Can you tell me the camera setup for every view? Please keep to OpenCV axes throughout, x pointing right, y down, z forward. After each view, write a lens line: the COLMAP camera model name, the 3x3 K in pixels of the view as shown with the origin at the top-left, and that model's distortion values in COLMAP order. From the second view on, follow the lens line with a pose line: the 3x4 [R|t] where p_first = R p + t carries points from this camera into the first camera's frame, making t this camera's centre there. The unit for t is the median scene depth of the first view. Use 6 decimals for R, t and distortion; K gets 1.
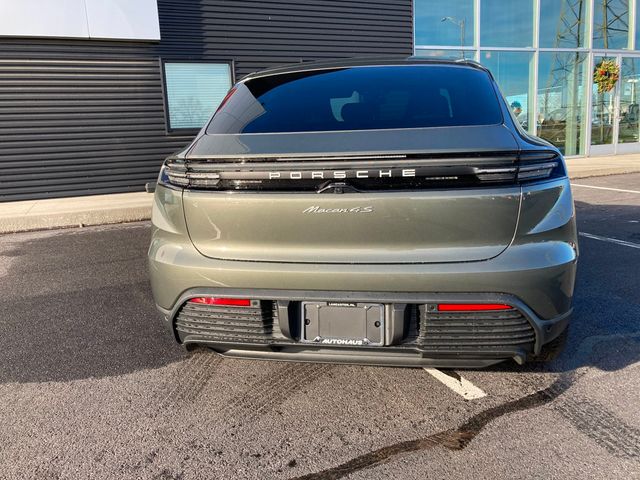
lens RADIAL K [[527.3, 0, 315.5], [0, 527.3, 230.3], [0, 0, 1]] dist [0.027729, -0.010493]
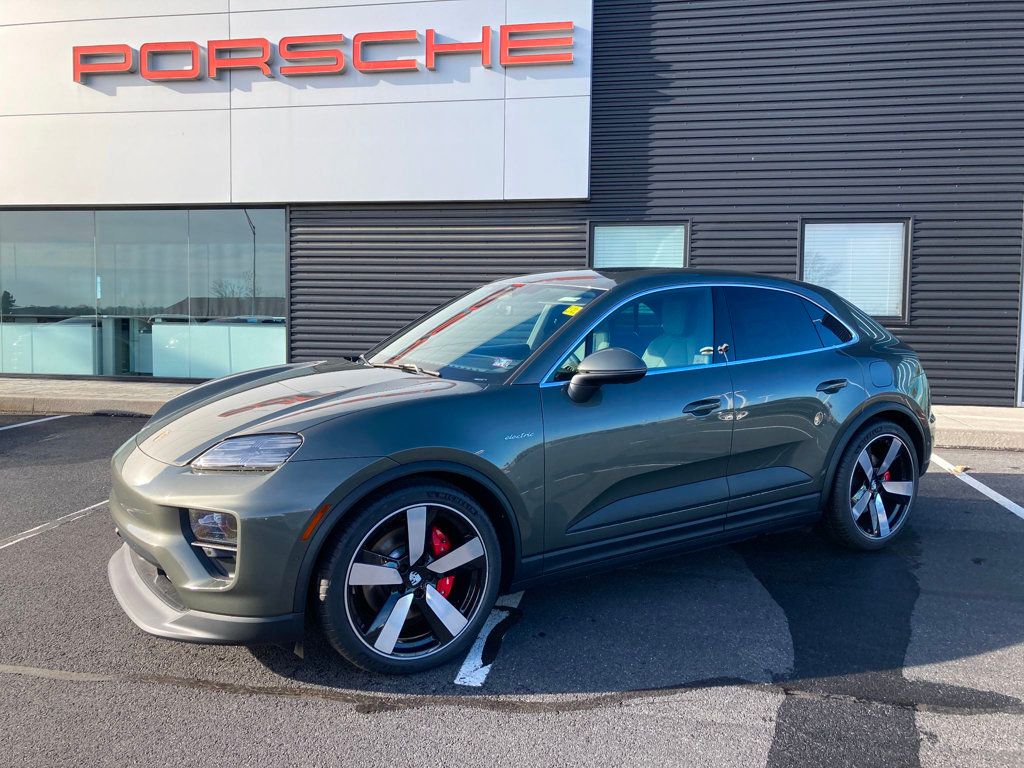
lens RADIAL K [[843.7, 0, 507.3], [0, 843.7, 375.3], [0, 0, 1]] dist [0.027729, -0.010493]
pose [[0.831365, 0.094592, -0.547617, 1.184587], [-0.144893, 0.988220, -0.049270, -0.126557], [0.536506, 0.120307, 0.835277, -0.164382]]
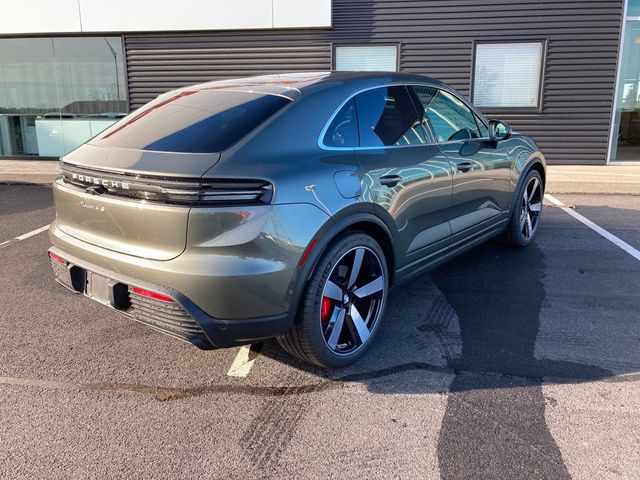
lens RADIAL K [[527.3, 0, 318.3], [0, 527.3, 232.4], [0, 0, 1]] dist [0.027729, -0.010493]
pose [[0.862696, 0.155459, -0.481237, 1.120514], [-0.123225, 0.987517, 0.098108, -0.164108], [0.490481, -0.025337, 0.871083, 0.065497]]
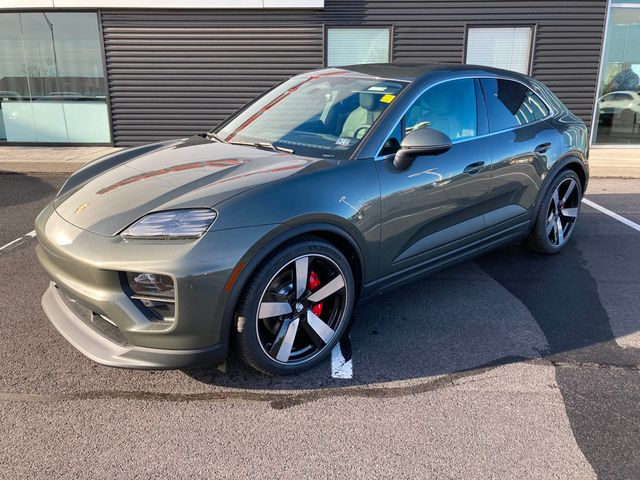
lens RADIAL K [[527.3, 0, 321.0], [0, 527.3, 237.8], [0, 0, 1]] dist [0.027729, -0.010493]
pose [[0.909394, 0.157583, -0.384929, 0.755863], [-0.114380, 0.984518, 0.132819, -0.162466], [0.399900, -0.076757, 0.913339, -0.081034]]
